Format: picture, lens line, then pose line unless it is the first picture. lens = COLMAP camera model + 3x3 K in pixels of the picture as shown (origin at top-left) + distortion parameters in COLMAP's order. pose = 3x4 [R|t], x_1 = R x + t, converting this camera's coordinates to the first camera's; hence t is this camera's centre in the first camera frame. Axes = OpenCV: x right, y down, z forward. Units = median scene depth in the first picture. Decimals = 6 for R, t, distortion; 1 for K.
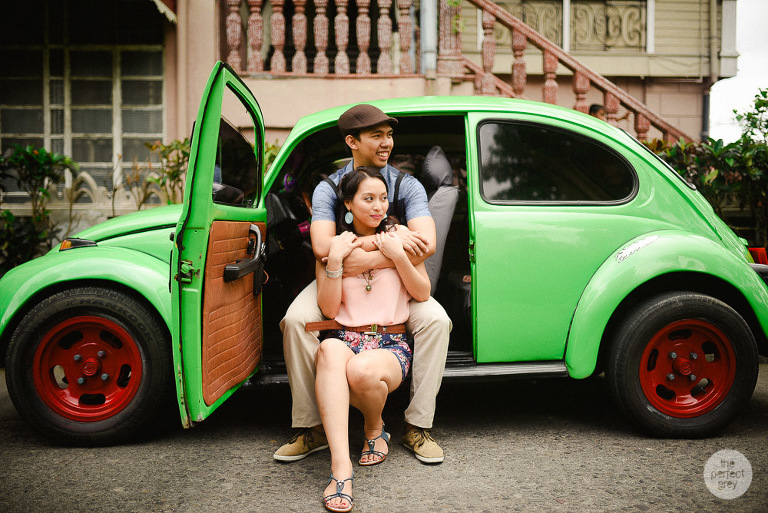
lens RADIAL K [[780.6, 0, 384.9], [0, 780.6, 256.2], [0, 0, 1]] dist [-0.013476, 0.000000]
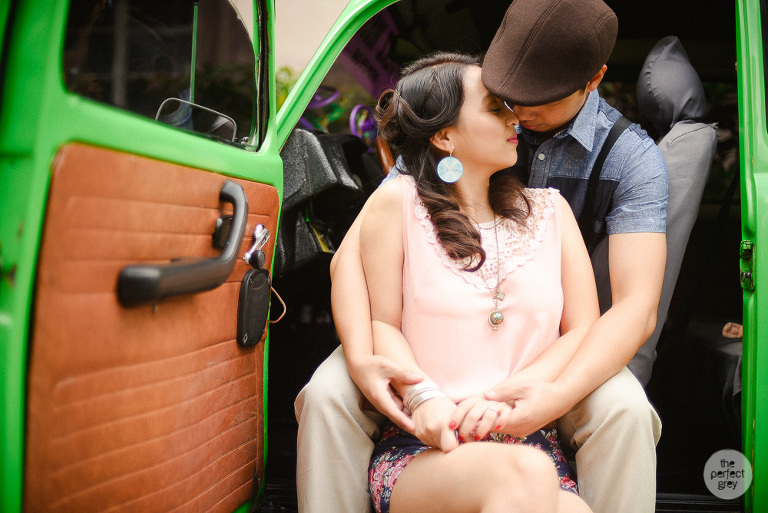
lens RADIAL K [[1132.3, 0, 383.6], [0, 1132.3, 258.0], [0, 0, 1]] dist [-0.110028, 0.000000]
pose [[0.982828, 0.025875, -0.182701, 0.026413], [-0.033959, 0.998571, -0.041258, 0.021622], [0.181373, 0.046754, 0.982302, 0.348391]]
